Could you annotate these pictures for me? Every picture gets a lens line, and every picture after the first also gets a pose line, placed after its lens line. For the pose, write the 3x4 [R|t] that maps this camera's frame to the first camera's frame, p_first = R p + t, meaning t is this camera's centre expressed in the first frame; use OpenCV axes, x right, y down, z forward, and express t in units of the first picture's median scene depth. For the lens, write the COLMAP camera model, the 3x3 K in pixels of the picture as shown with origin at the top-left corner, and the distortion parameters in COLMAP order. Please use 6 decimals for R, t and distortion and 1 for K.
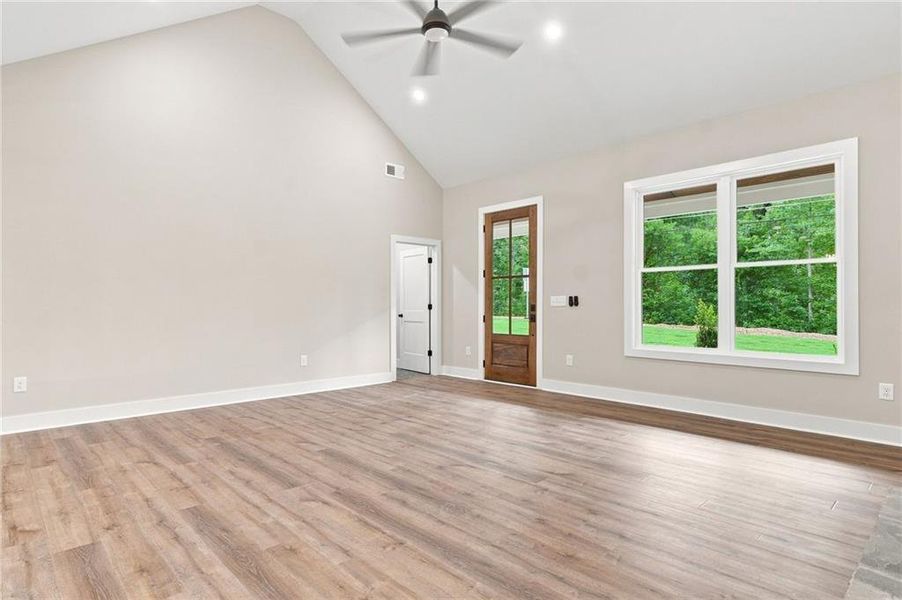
lens RADIAL K [[493.0, 0, 416.9], [0, 493.0, 302.5], [0, 0, 1]] dist [0.003150, 0.000194]
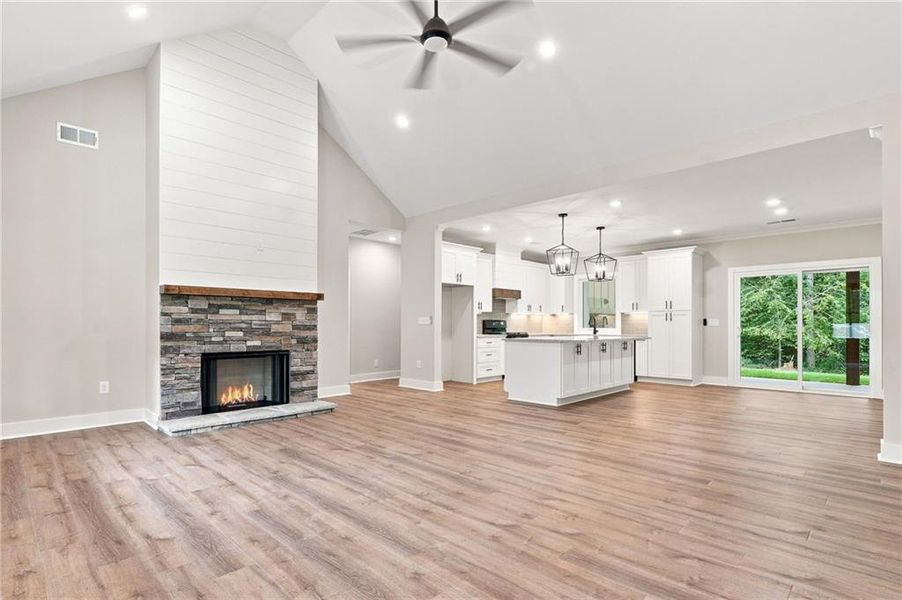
lens RADIAL K [[439.7, 0, 424.5], [0, 439.7, 323.9], [0, 0, 1]] dist [-0.010789, 0.000055]
pose [[-0.998523, 0.000628, -0.054320, 0.117585], [0.000920, 0.999985, -0.005354, 0.012495], [0.054316, -0.005396, -0.998509, 2.016951]]
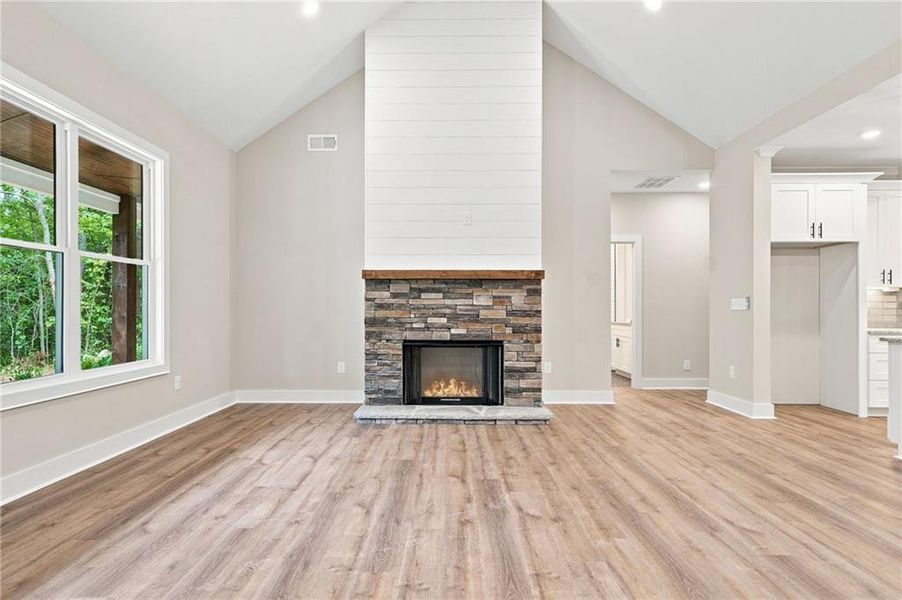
lens RADIAL K [[481.3, 0, 448.4], [0, 481.3, 305.0], [0, 0, 1]] dist [0.006655, 0.001393]
pose [[-0.749997, 0.006789, 0.661407, -0.307647], [-0.003148, 0.999899, -0.013832, 0.011757], [-0.661434, -0.012456, -0.749900, 1.597564]]
